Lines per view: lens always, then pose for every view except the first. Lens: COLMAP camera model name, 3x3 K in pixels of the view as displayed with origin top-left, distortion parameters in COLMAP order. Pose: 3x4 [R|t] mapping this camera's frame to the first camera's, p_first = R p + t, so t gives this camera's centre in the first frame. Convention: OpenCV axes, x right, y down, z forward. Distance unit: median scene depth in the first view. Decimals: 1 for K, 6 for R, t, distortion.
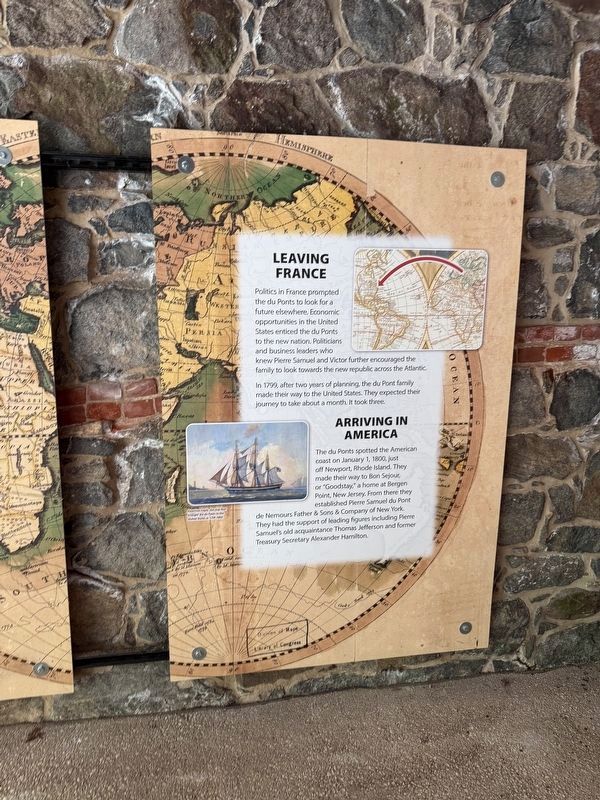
lens RADIAL K [[562.3, 0, 285.0], [0, 562.3, 415.3], [0, 0, 1]] dist [0.045719, -0.056381]
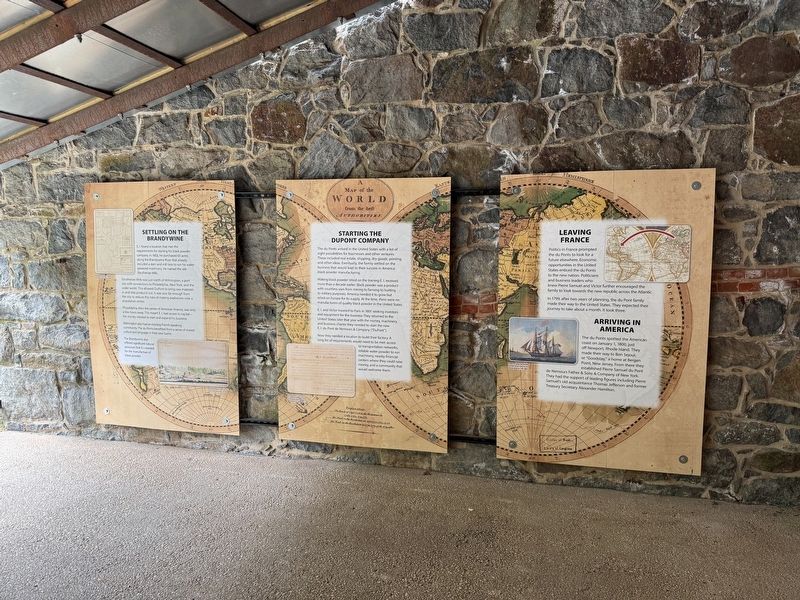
lens RADIAL K [[562.3, 0, 413.5], [0, 562.3, 302.9], [0, 0, 1]] dist [0.045719, -0.056381]
pose [[0.923874, 0.032753, -0.381291, 0.247742], [-0.068268, 0.994455, -0.079991, 0.140331], [0.376557, 0.099932, 0.920988, -0.894816]]
